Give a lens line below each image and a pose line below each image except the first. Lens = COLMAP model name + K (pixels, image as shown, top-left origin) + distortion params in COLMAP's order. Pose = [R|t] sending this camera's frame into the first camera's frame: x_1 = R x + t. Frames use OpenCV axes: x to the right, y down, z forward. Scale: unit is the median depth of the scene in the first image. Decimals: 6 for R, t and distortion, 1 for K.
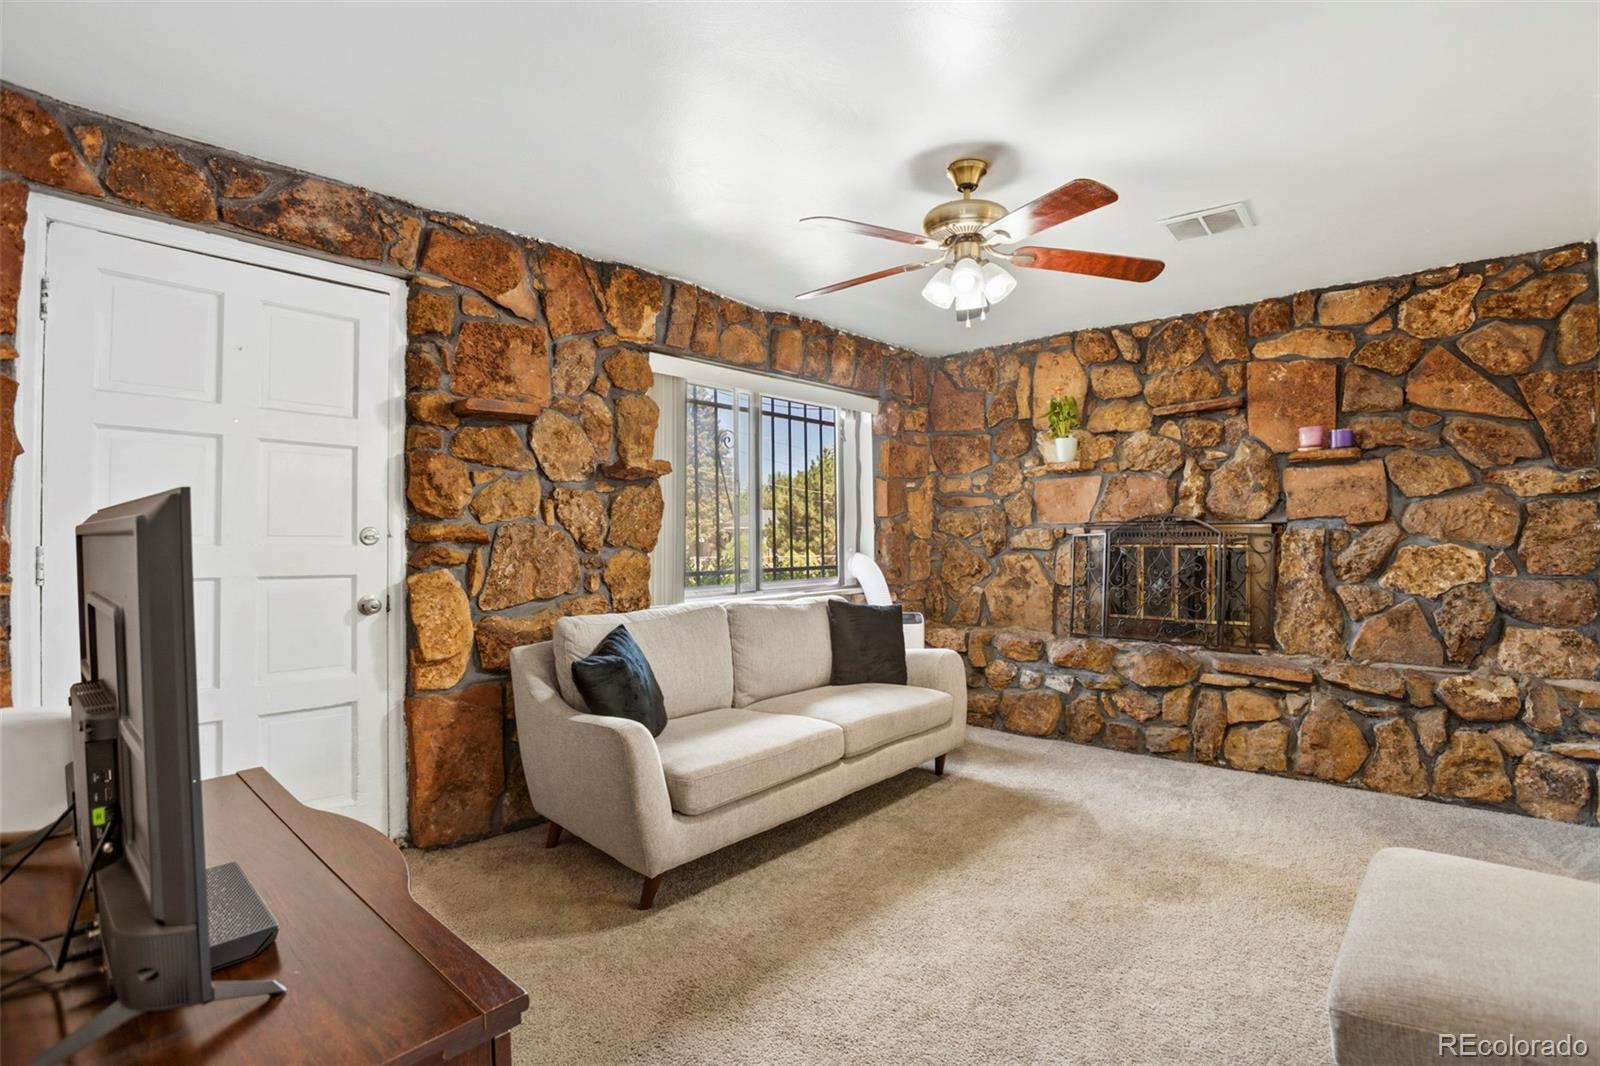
lens RADIAL K [[768.9, 0, 824.3], [0, 768.9, 533.6], [0, 0, 1]] dist [-0.022716, 0.001053]
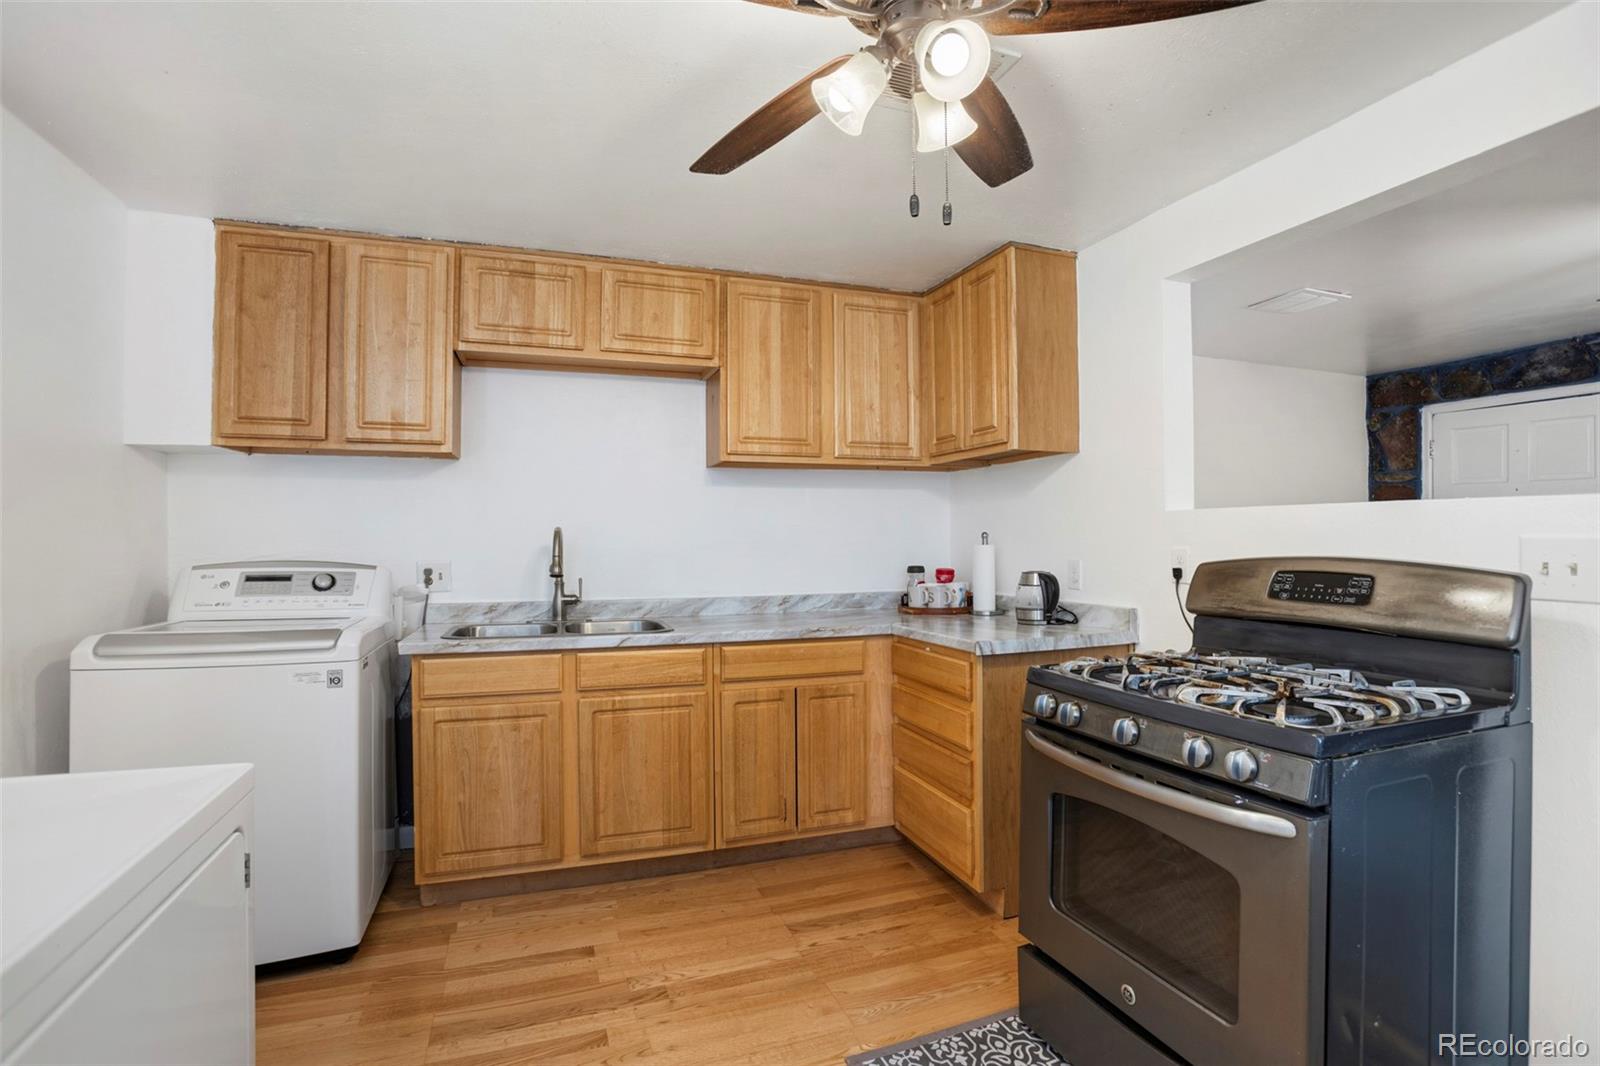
lens RADIAL K [[763.2, 0, 800.0], [0, 763.2, 533.0], [0, 0, 1]] dist [-0.077799, 0.024760]
pose [[-0.483638, -0.000327, -0.875268, 1.036065], [0.006103, 0.999974, -0.003746, -0.032487], [0.875247, -0.007154, -0.483624, 0.207359]]
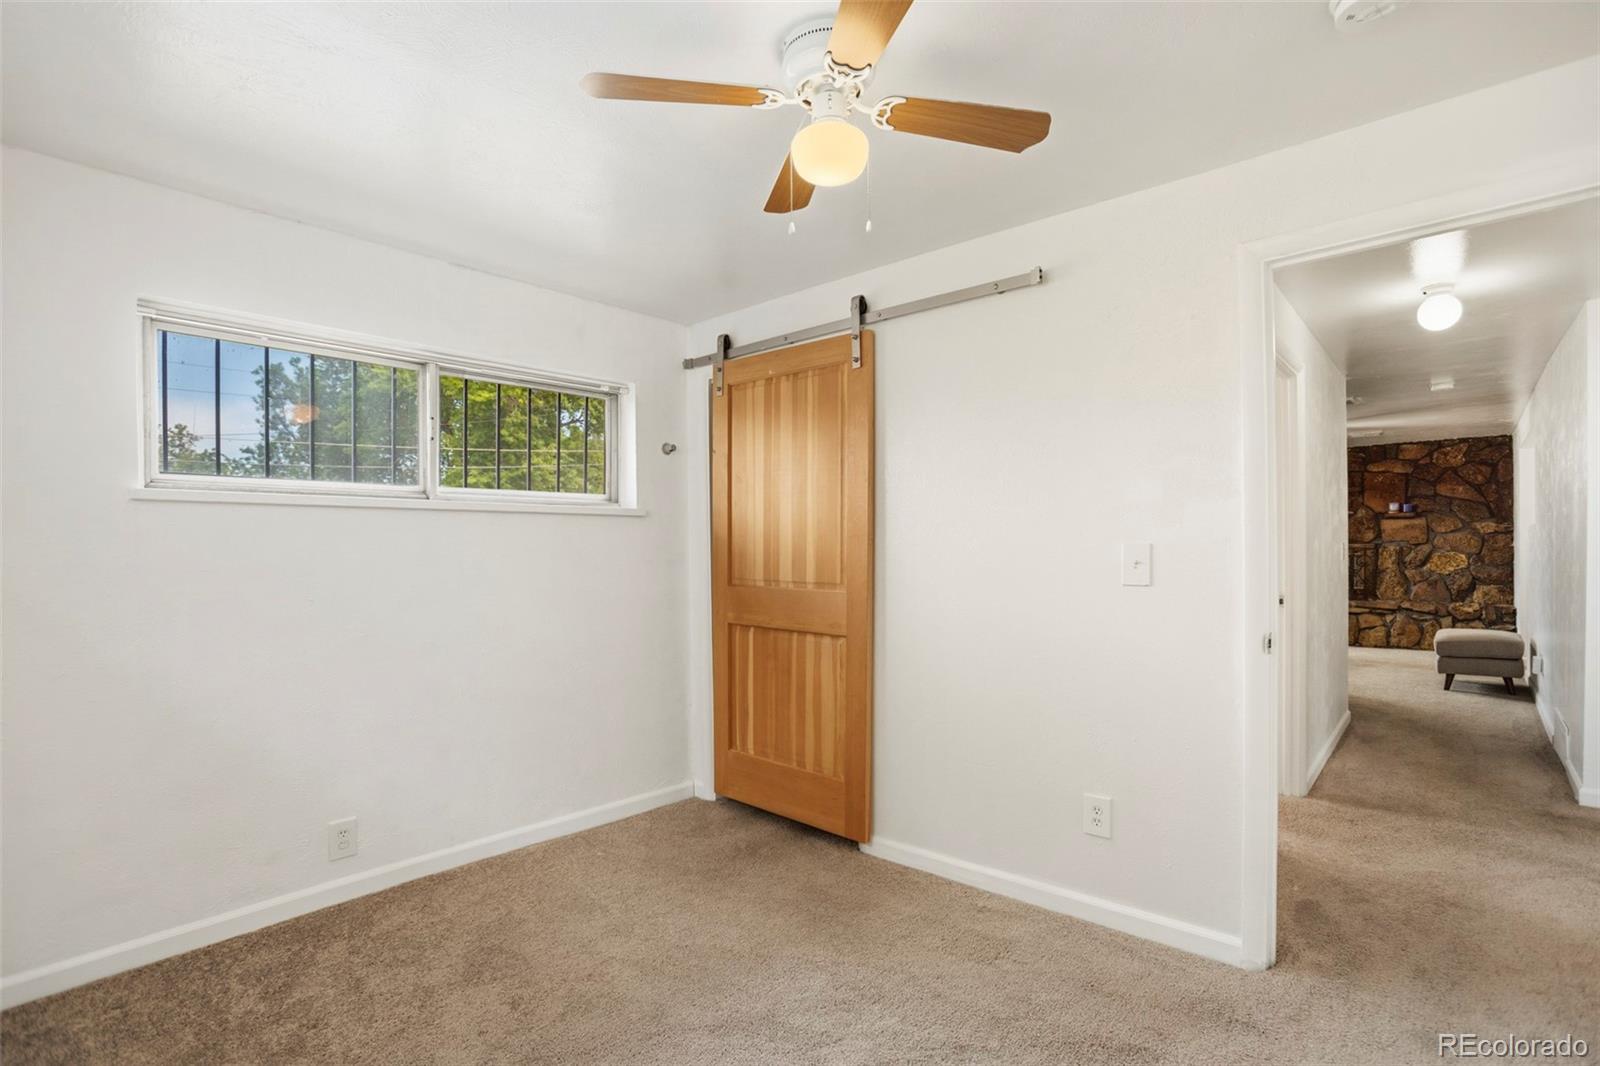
lens RADIAL K [[792.6, 0, 801.6], [0, 792.6, 559.3], [0, 0, 1]] dist [-0.058554, 0.027544]
pose [[0.999978, -0.006373, -0.001948, -1.177075], [0.006404, 0.999846, 0.016323, -0.015977], [0.001843, -0.016335, 0.999865, -1.378177]]
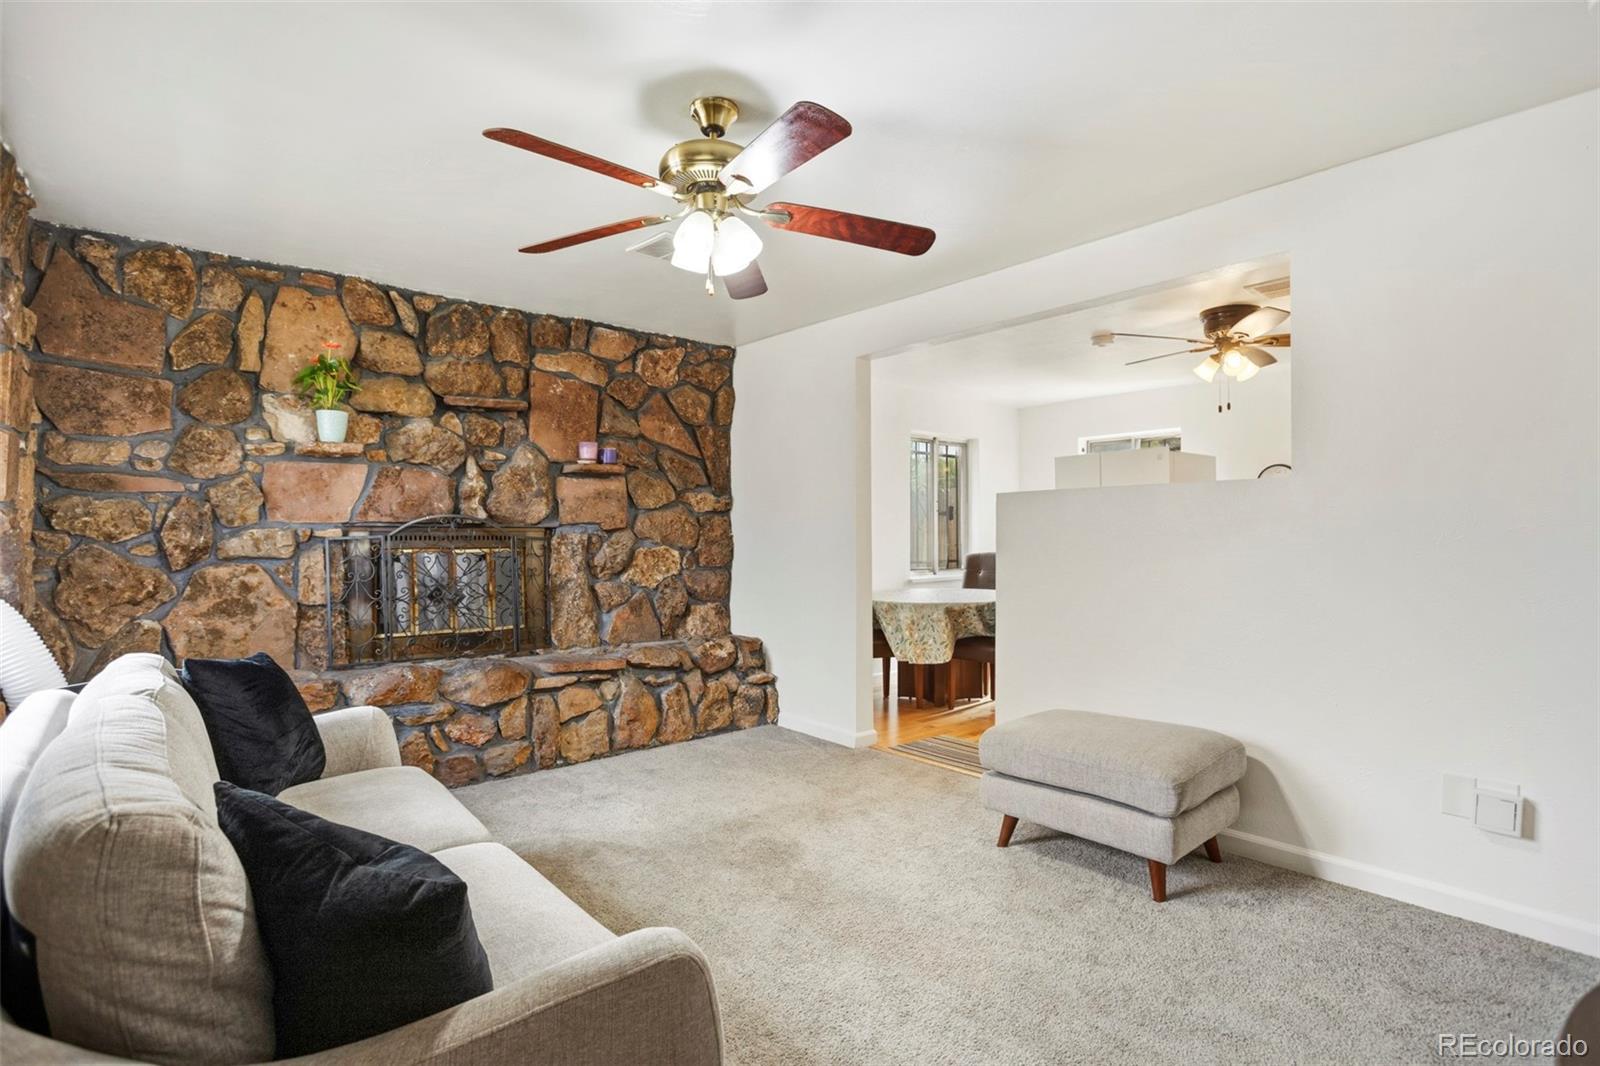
lens RADIAL K [[803.4, 0, 800.0], [0, 803.4, 533.0], [0, 0, 1]] dist [-0.058222, 0.028078]
pose [[0.150943, 0.008218, 0.988508, -0.473142], [-0.005615, 0.999956, -0.007455, 0.000134], [-0.988527, -0.004425, 0.150983, 0.512437]]
